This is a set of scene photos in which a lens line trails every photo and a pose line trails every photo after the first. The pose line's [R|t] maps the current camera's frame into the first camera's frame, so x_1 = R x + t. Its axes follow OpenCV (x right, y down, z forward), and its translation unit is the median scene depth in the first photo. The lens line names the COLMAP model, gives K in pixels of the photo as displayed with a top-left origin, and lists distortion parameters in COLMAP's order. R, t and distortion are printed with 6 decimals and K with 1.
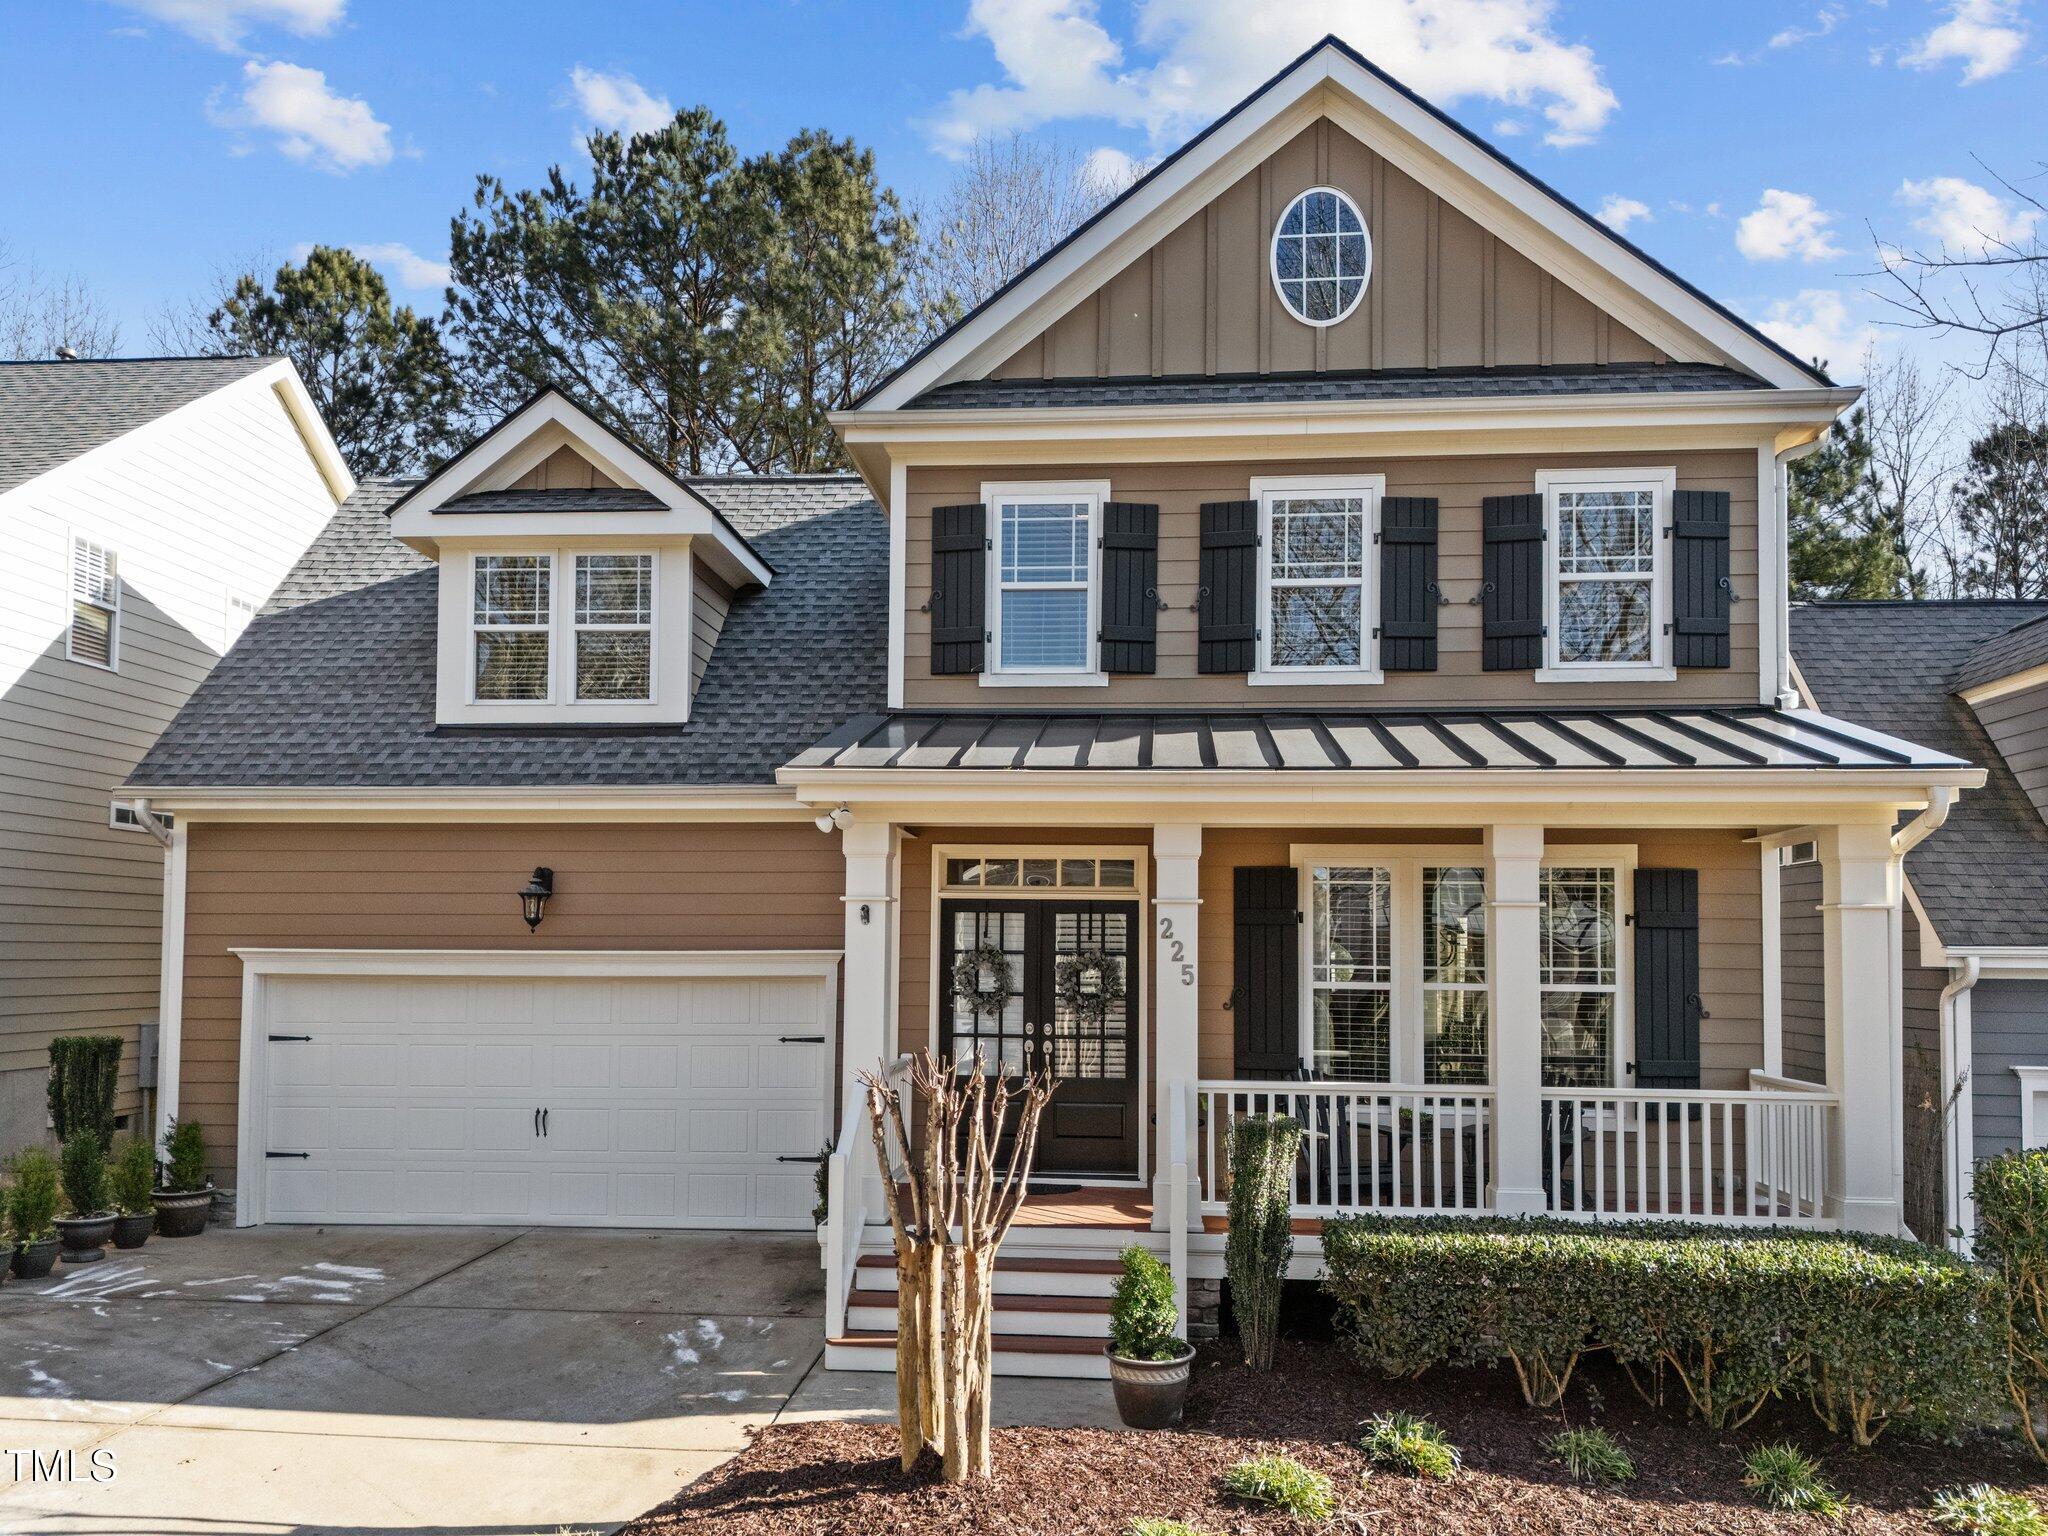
lens RADIAL K [[1601.4, 0, 1036.6], [0, 1601.4, 881.6], [0, 0, 1]] dist [0.033547, -0.028608]
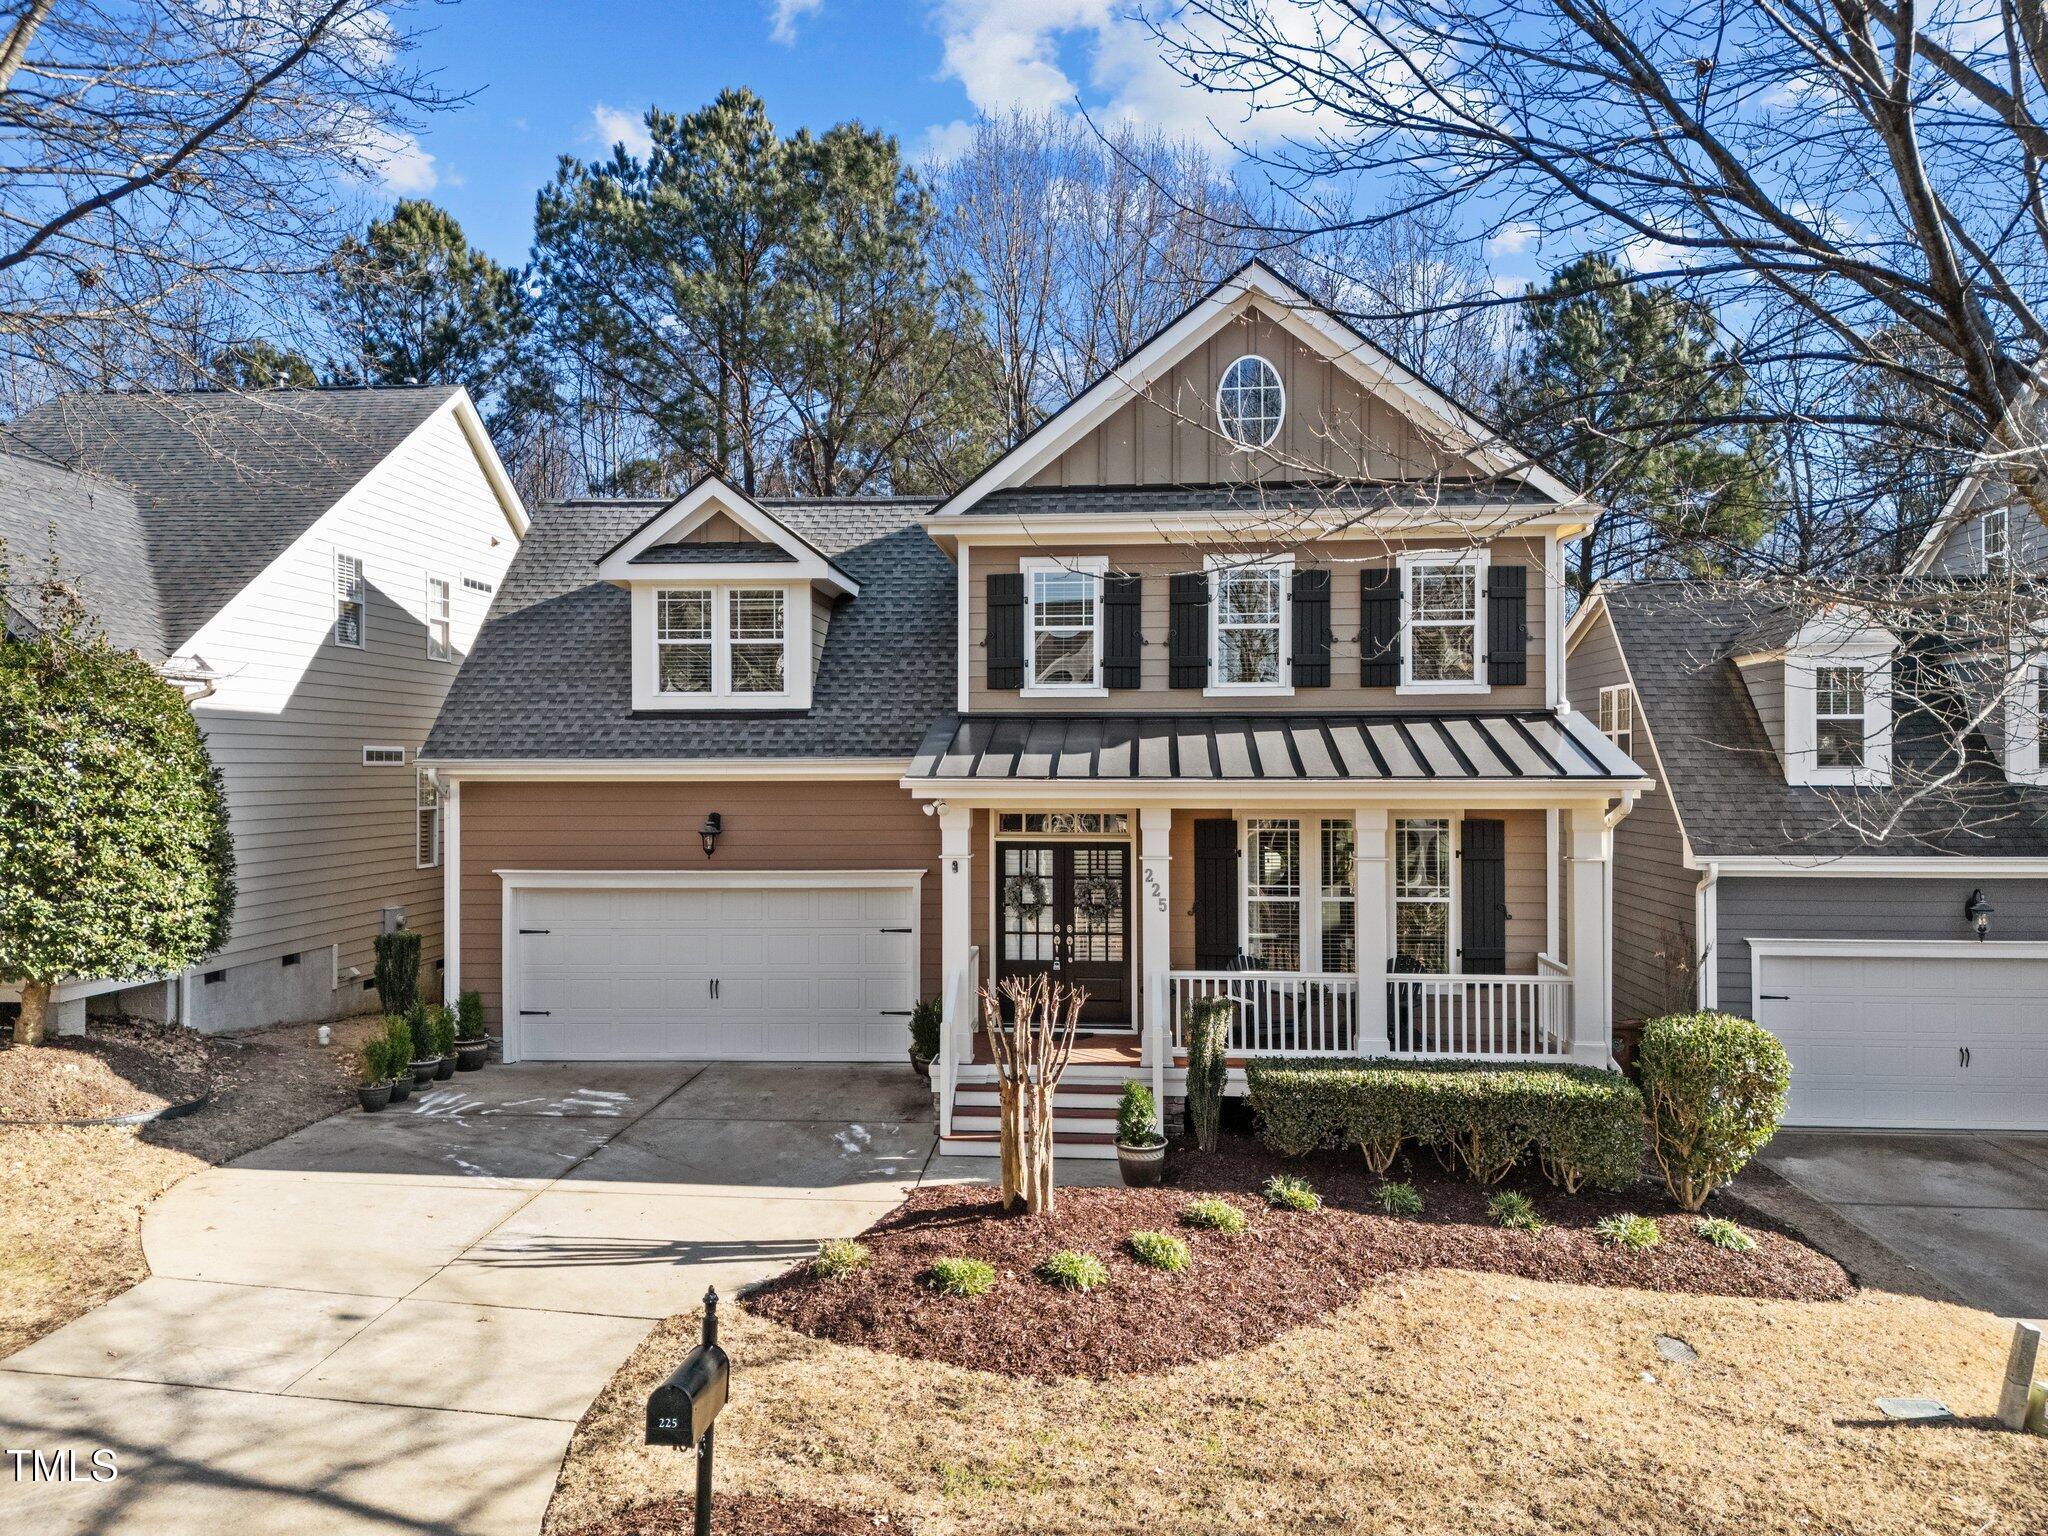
lens RADIAL K [[1550.3, 0, 1024.0], [0, 1550.3, 768.0], [0, 0, 1]] dist [0.056873, -0.090307]
pose [[0.999933, -0.011451, -0.001559, -0.032503], [0.011511, 0.998842, 0.046723, -0.128507], [0.001022, -0.046738, 0.998907, -0.444459]]
